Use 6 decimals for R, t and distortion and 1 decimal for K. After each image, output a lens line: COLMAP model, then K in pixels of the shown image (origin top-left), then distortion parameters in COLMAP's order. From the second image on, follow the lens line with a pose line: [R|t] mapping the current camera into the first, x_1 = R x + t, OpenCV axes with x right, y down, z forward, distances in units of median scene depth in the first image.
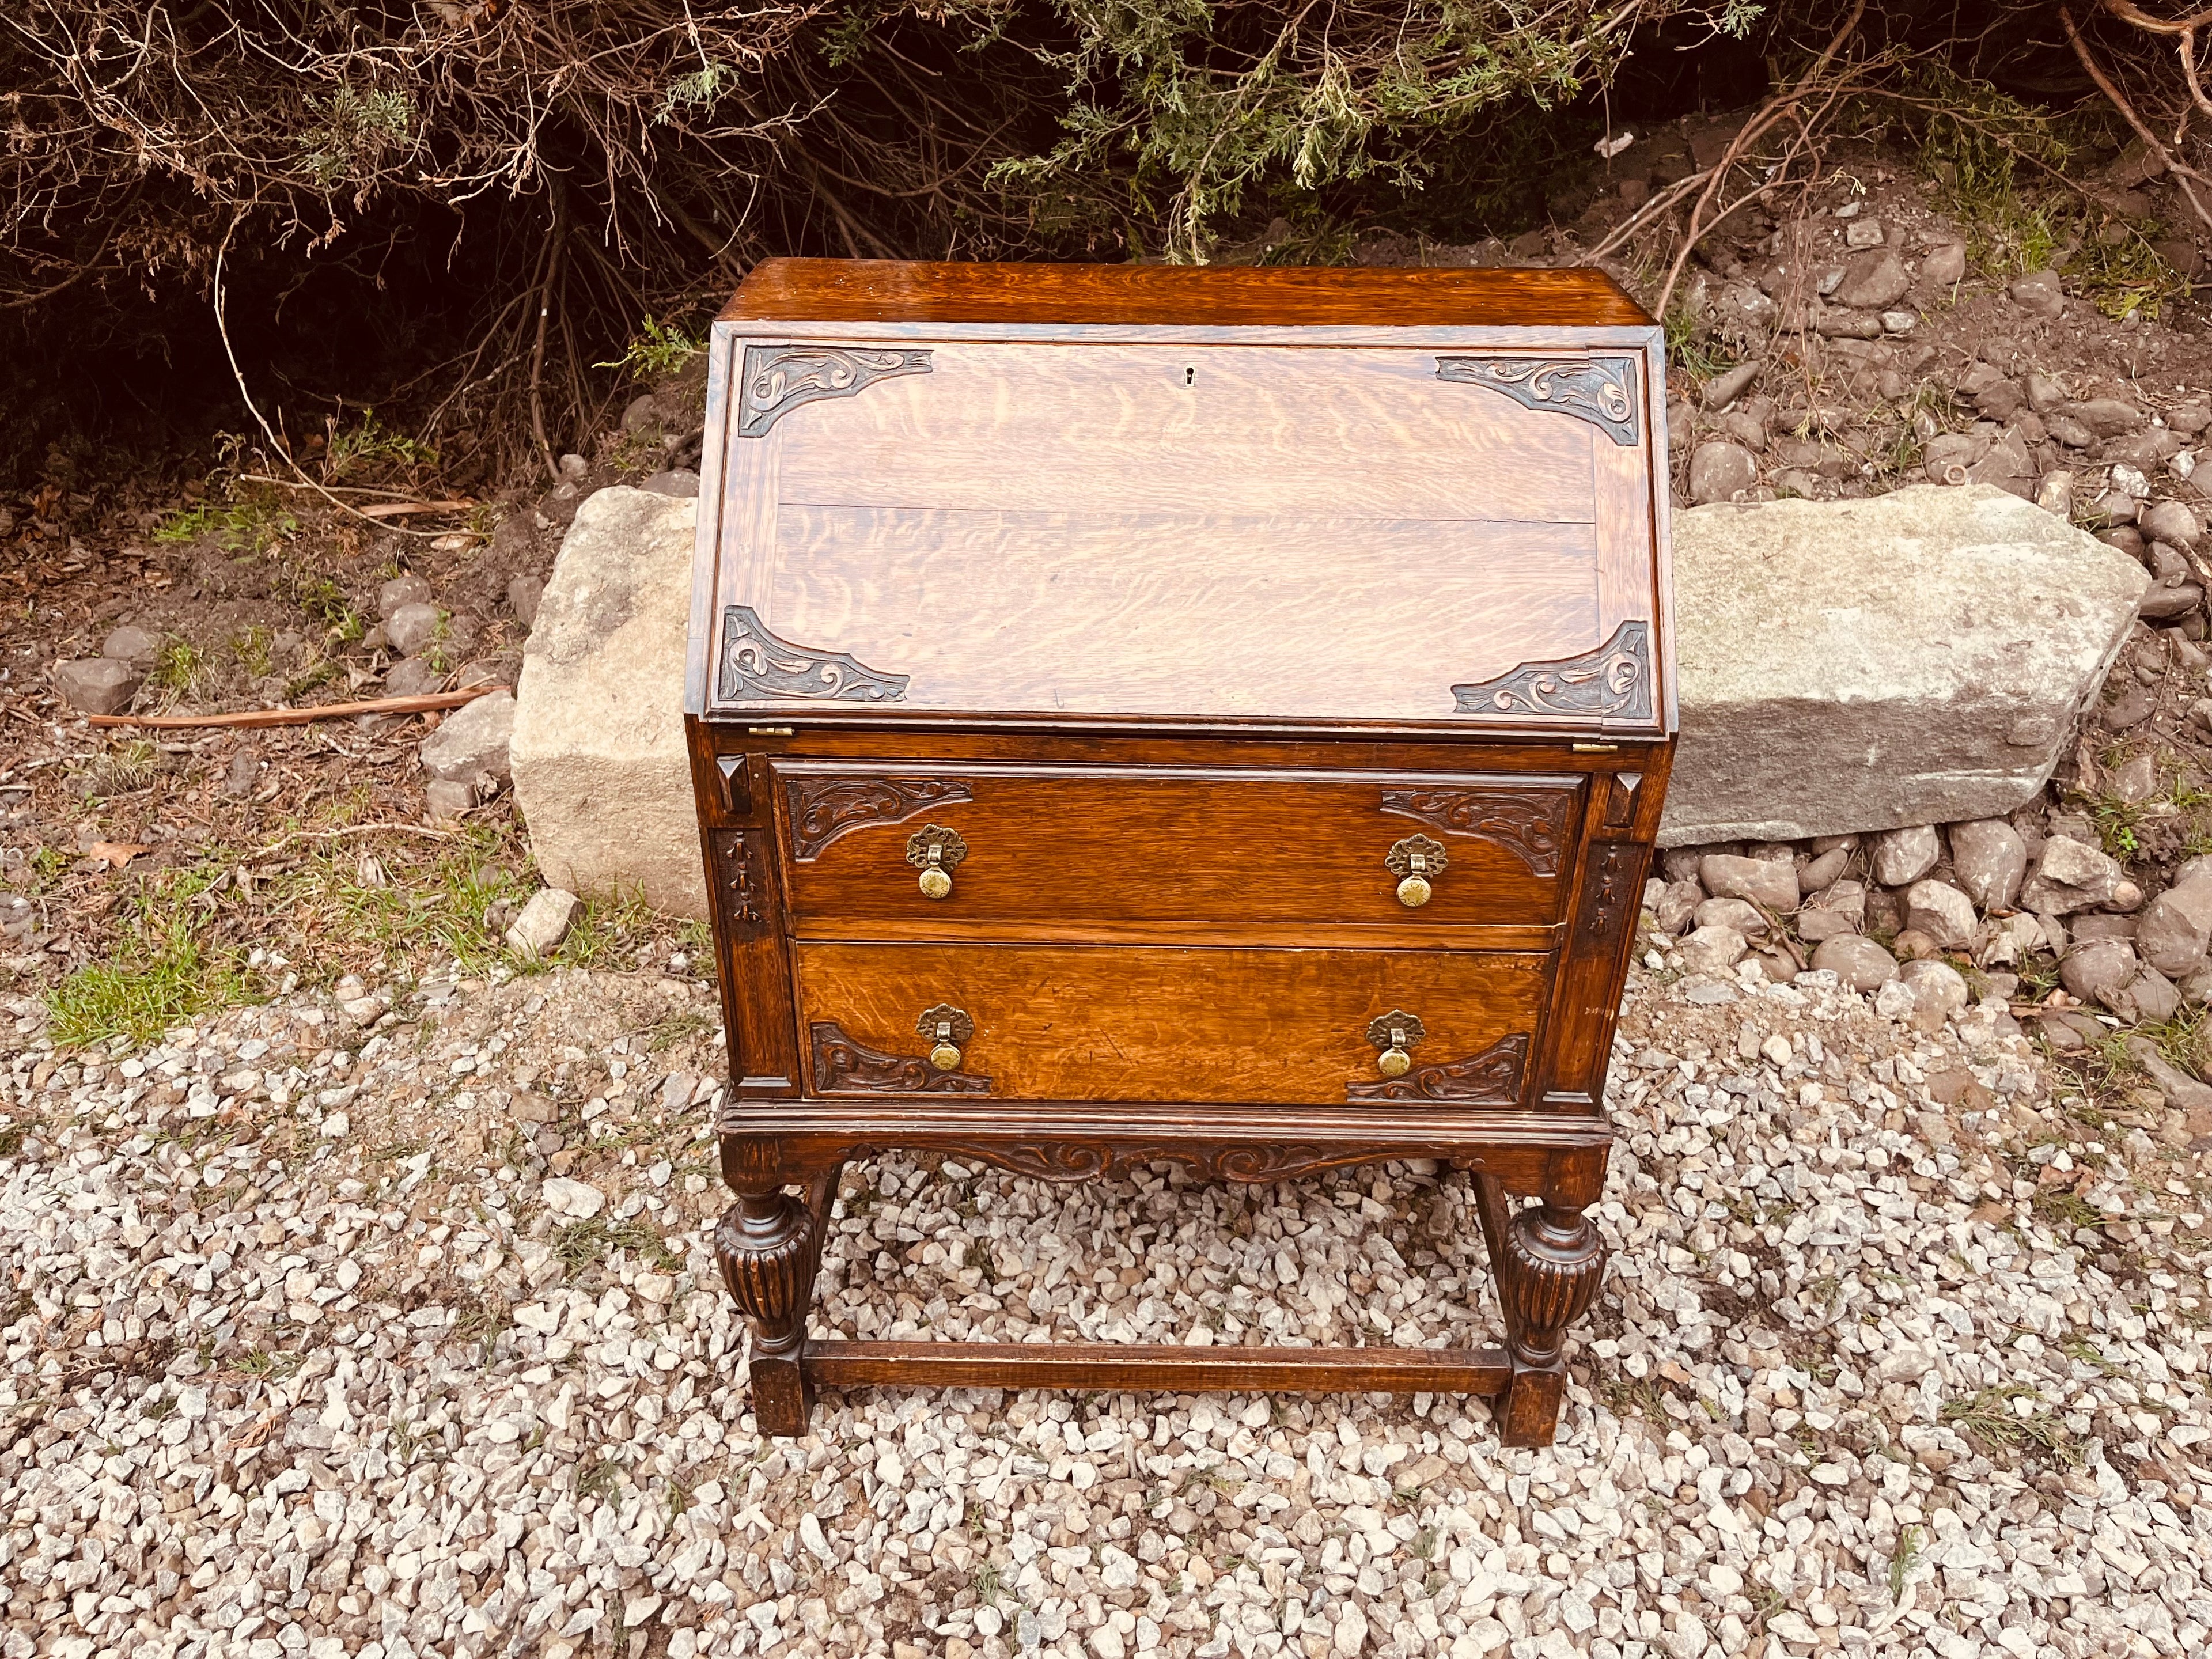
lens RADIAL K [[1720.6, 0, 1099.8], [0, 1720.6, 827.4], [0, 0, 1]] dist [0.084559, -0.129083]
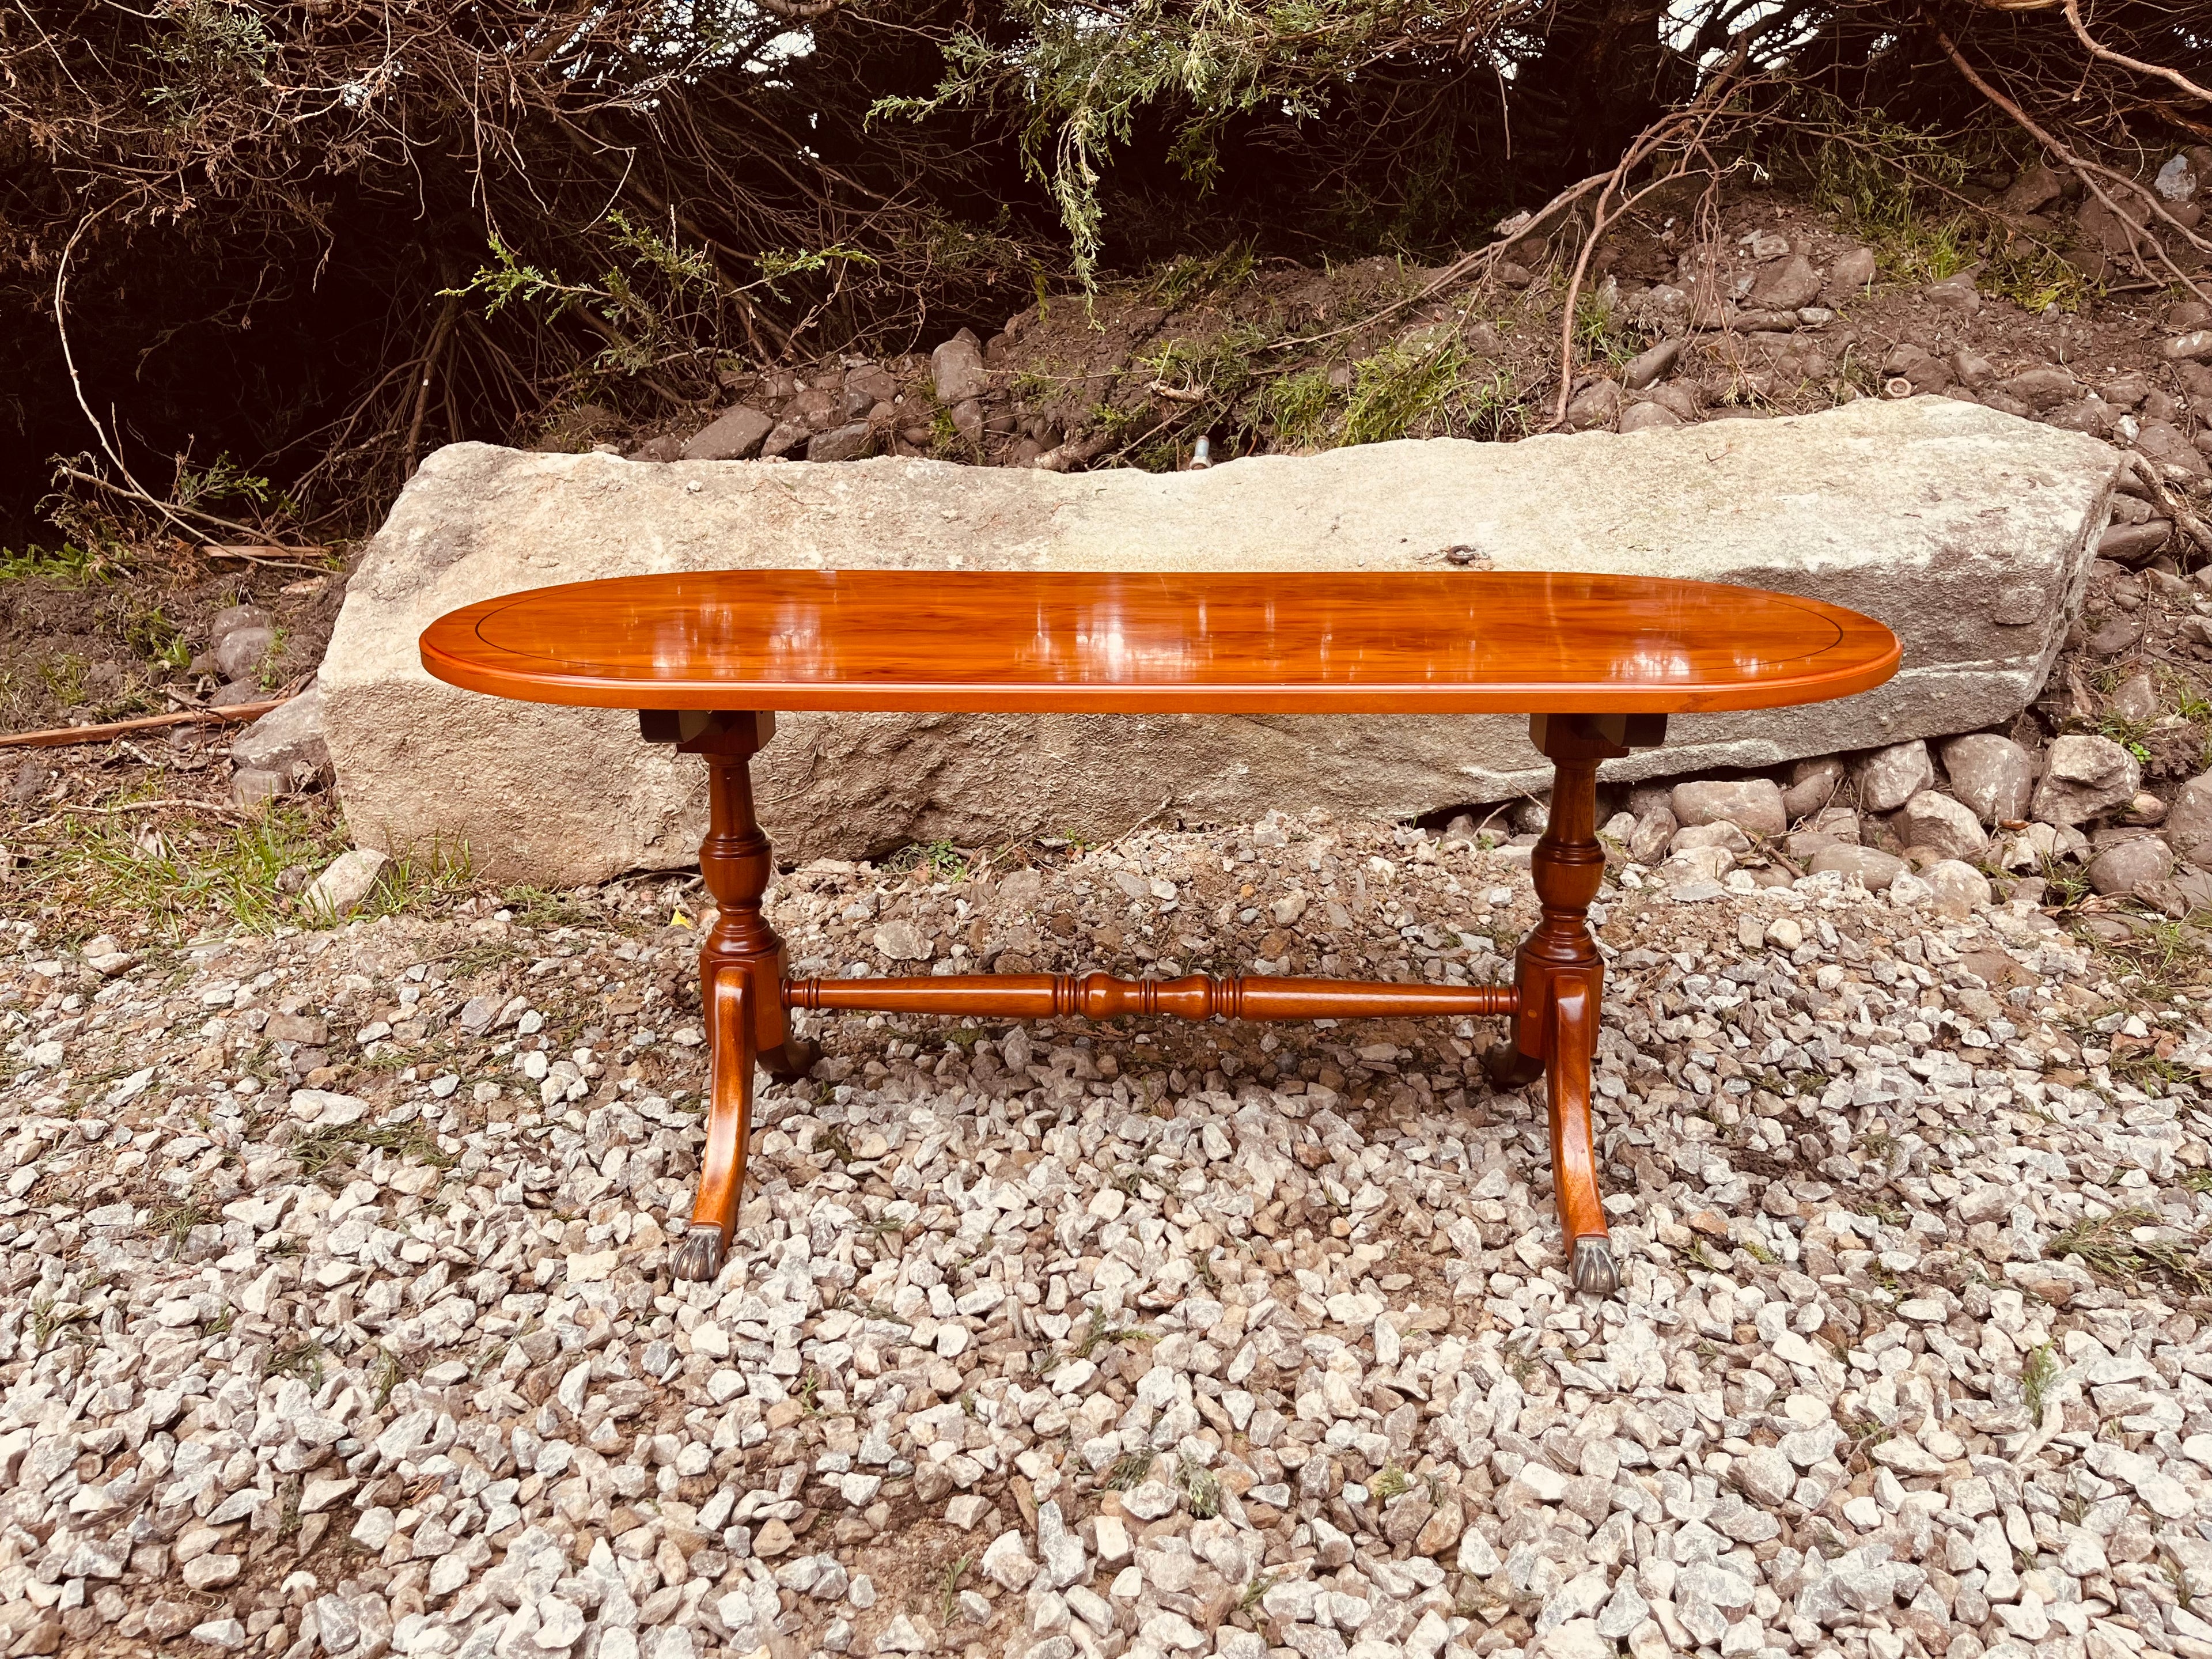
lens RADIAL K [[1710.3, 0, 1105.8], [0, 1710.3, 823.1], [0, 0, 1]] dist [0.080728, -0.121776]
pose [[0.999172, -0.019898, 0.035481, 0.028013], [0.027160, 0.975639, -0.217697, 0.254905], [-0.030285, 0.218480, 0.975371, 0.173582]]
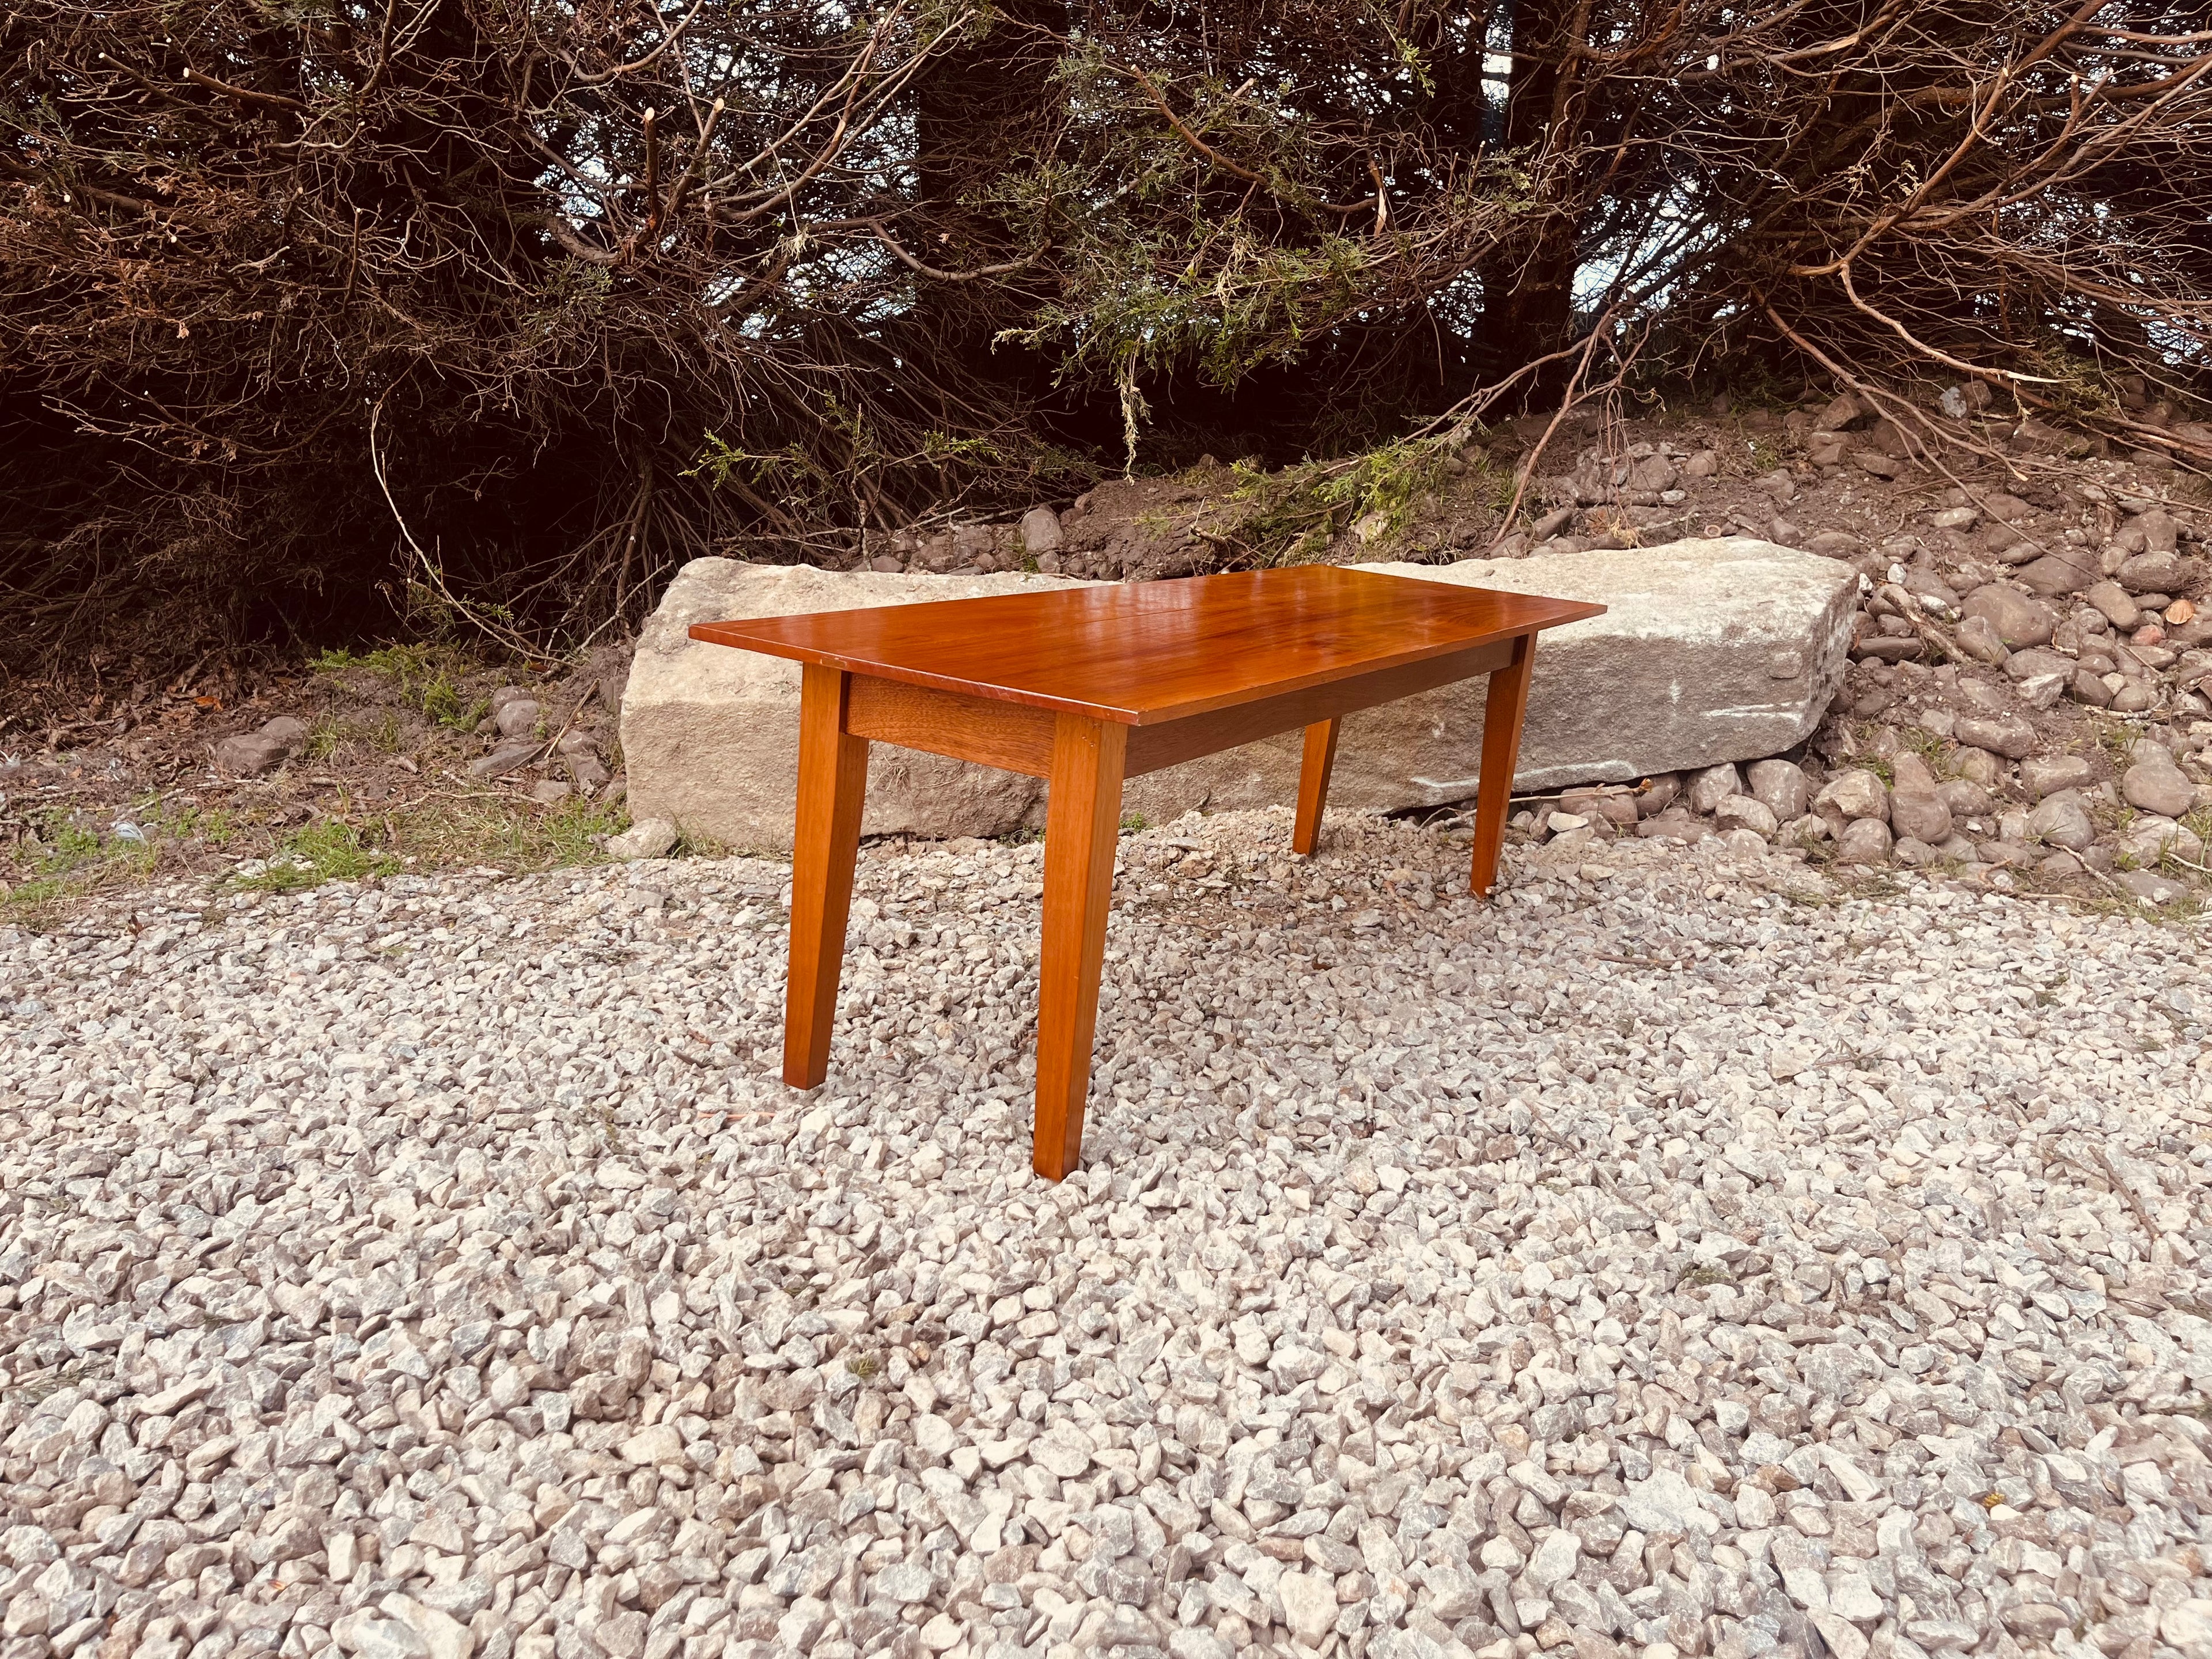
lens RADIAL K [[1751.4, 0, 1097.2], [0, 1751.4, 804.0], [0, 0, 1]] dist [0.022048, -0.001814]
pose [[0.999371, -0.000095, 0.035458, -0.041613], [0.013048, 0.930823, -0.365238, 0.564527], [-0.032971, 0.365471, 0.930239, -0.205413]]
